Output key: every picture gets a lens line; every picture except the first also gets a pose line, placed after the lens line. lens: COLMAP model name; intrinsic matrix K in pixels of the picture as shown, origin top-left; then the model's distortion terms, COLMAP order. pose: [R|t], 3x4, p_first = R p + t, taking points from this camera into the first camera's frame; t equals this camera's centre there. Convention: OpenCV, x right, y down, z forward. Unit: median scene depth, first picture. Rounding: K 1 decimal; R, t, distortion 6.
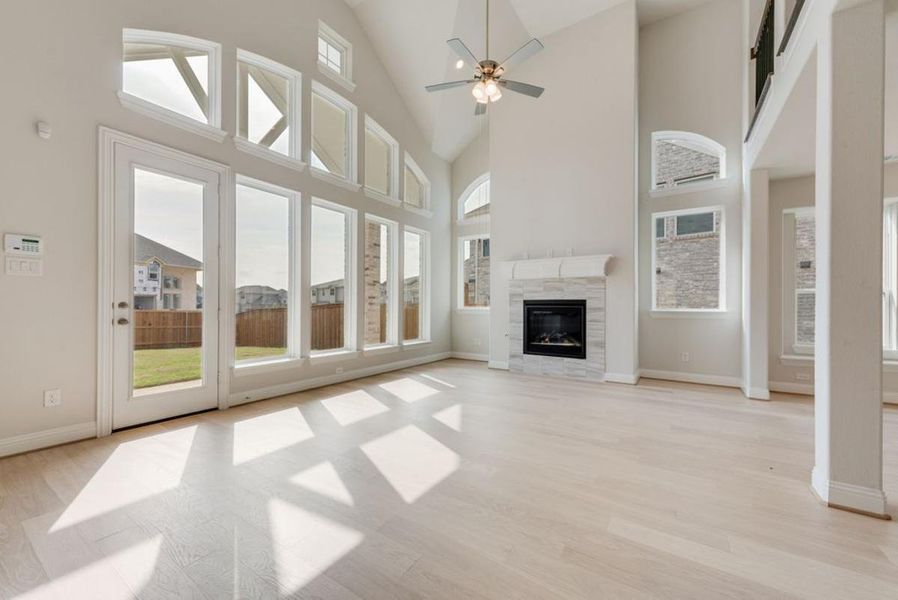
lens RADIAL K [[354.8, 0, 449.3], [0, 354.8, 304.6], [0, 0, 1]] dist [0.003341, 0.000208]
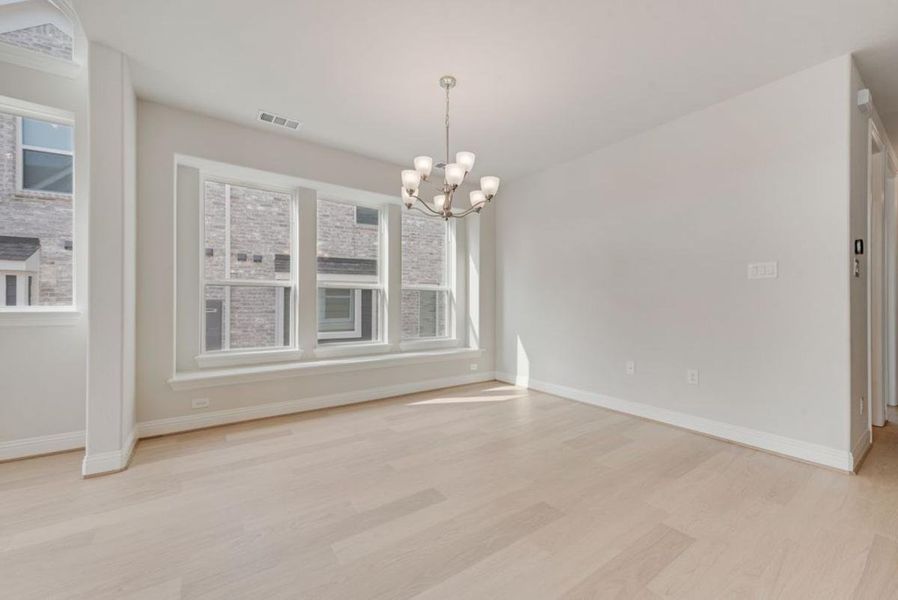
lens RADIAL K [[351.9, 0, 450.2], [0, 351.9, 304.8], [0, 0, 1]] dist [0.004418, 0.000291]
pose [[0.378083, -0.003063, 0.925767, 0.527461], [-0.004449, 0.999977, 0.005125, 0.007026], [-0.925761, -0.006056, 0.378061, 0.270198]]
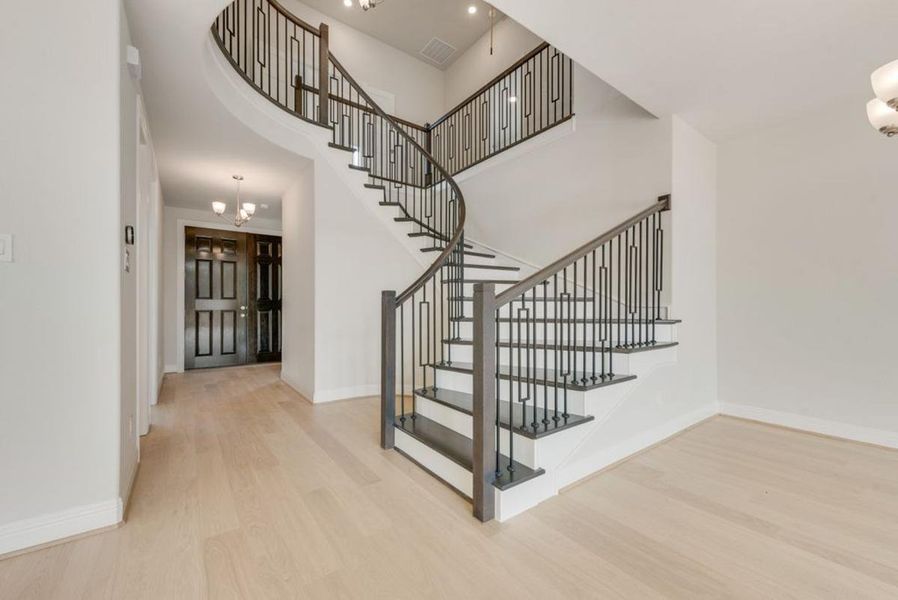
lens RADIAL K [[354.8, 0, 449.3], [0, 354.8, 304.6], [0, 0, 1]] dist [0.003341, 0.000208]
pose [[-0.937399, -0.000938, 0.348257, 0.736289], [-0.003874, 0.999963, -0.007735, 0.007150], [-0.348237, -0.008600, -0.937367, 0.173363]]
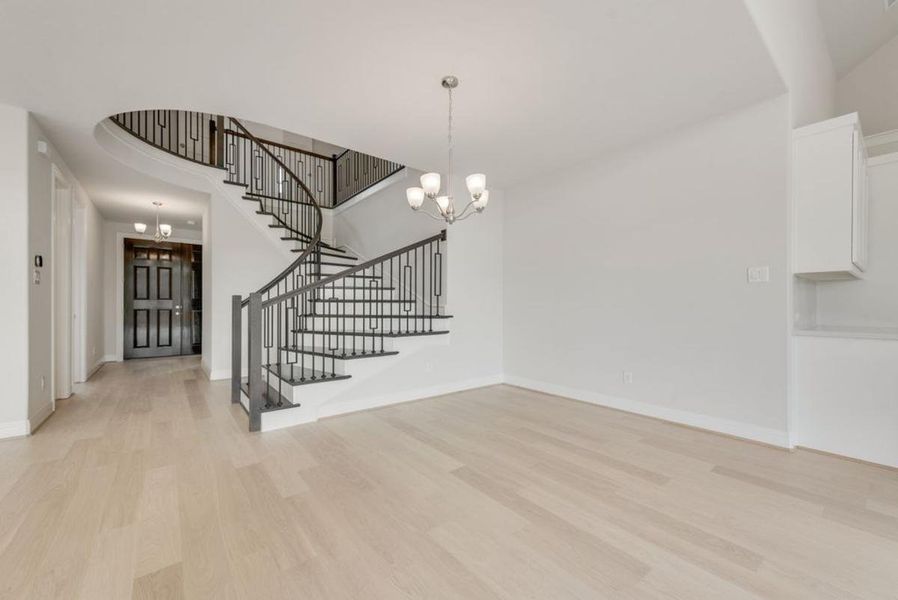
lens RADIAL K [[351.9, 0, 450.2], [0, 351.9, 304.8], [0, 0, 1]] dist [0.004418, 0.000291]
pose [[-0.951866, -0.003540, 0.306494, 0.268886], [-0.005667, 0.999966, -0.006052, 0.004899], [-0.306462, -0.007498, -0.951853, 0.316541]]
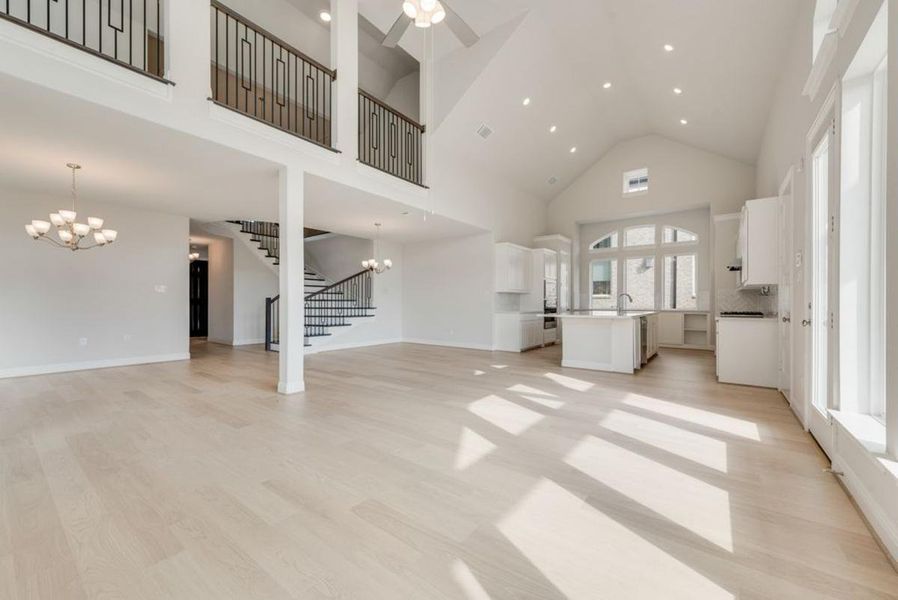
lens RADIAL K [[354.8, 0, 449.3], [0, 354.8, 304.6], [0, 0, 1]] dist [0.003341, 0.000208]
pose [[-0.997328, -0.006346, 0.072779, -0.001093], [-0.006295, 0.999980, 0.000932, 0.006545], [-0.072783, 0.000471, -0.997348, 1.372288]]
